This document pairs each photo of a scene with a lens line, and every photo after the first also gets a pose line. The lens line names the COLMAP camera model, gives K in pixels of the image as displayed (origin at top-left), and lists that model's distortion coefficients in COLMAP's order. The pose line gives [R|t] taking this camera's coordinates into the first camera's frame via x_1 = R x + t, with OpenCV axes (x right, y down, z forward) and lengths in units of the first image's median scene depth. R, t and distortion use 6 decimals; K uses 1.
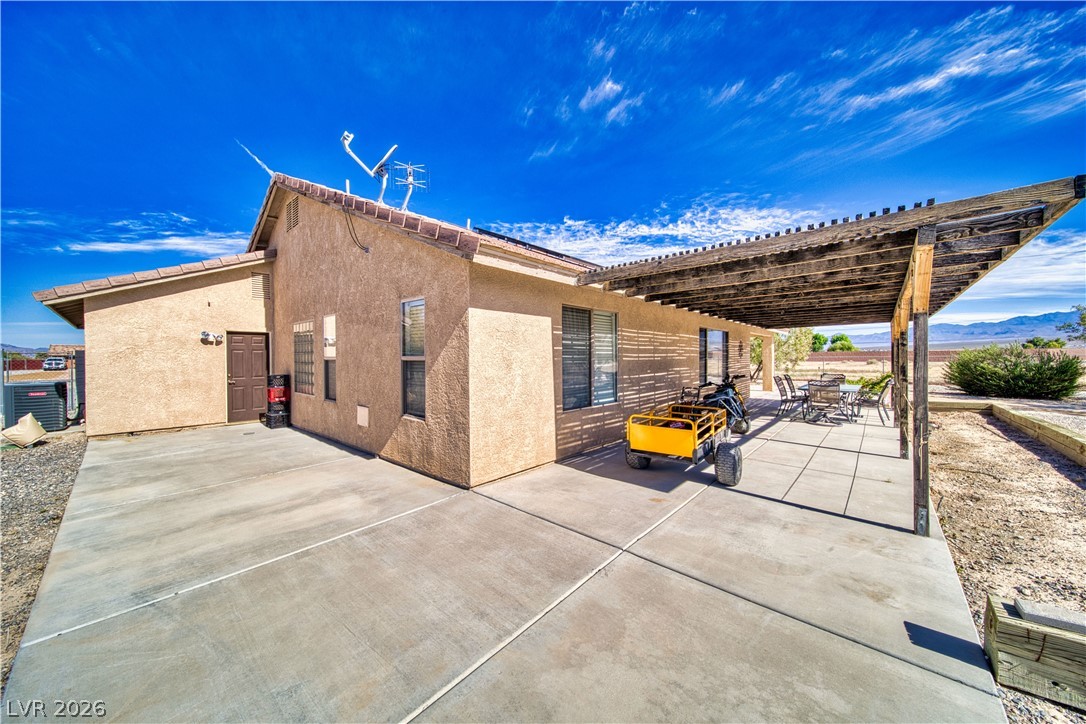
lens RADIAL K [[379.9, 0, 543.0], [0, 379.9, 359.2], [0, 0, 1]] dist [0.000067, -0.002220]
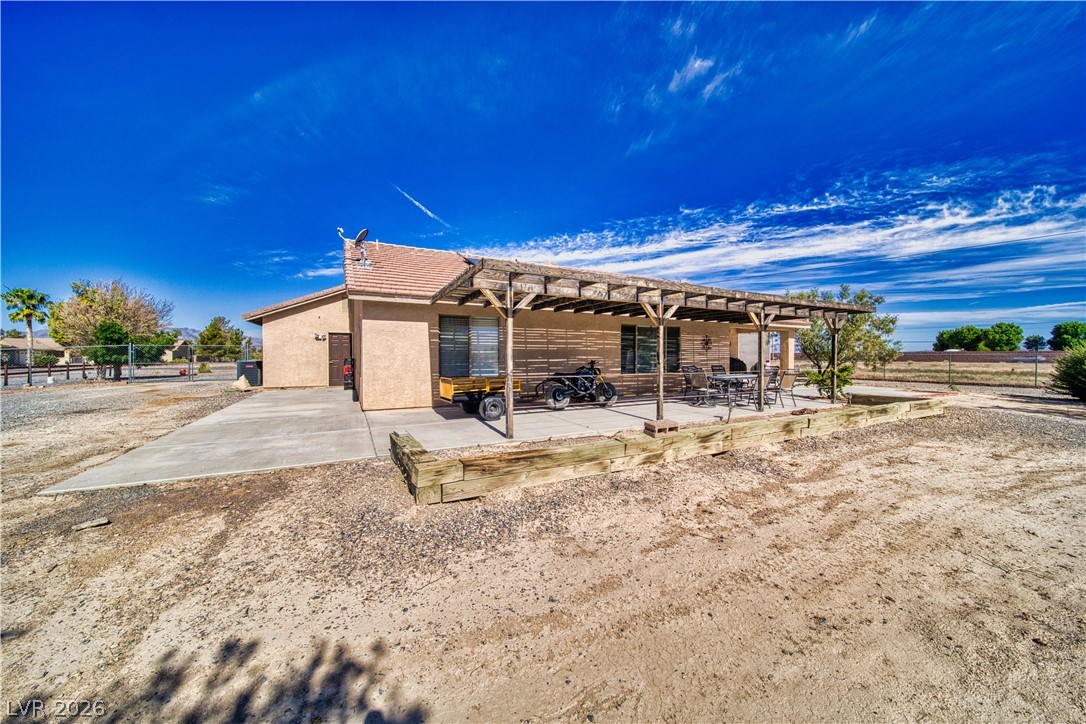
lens RADIAL K [[377.5, 0, 540.5], [0, 377.5, 389.8], [0, 0, 1]] dist [0.000467, -0.000186]
pose [[0.933533, 0.040898, -0.356152, 0.160860], [-0.010932, 0.996257, 0.085747, 0.006137], [0.358326, -0.076154, 0.930485, -0.058883]]
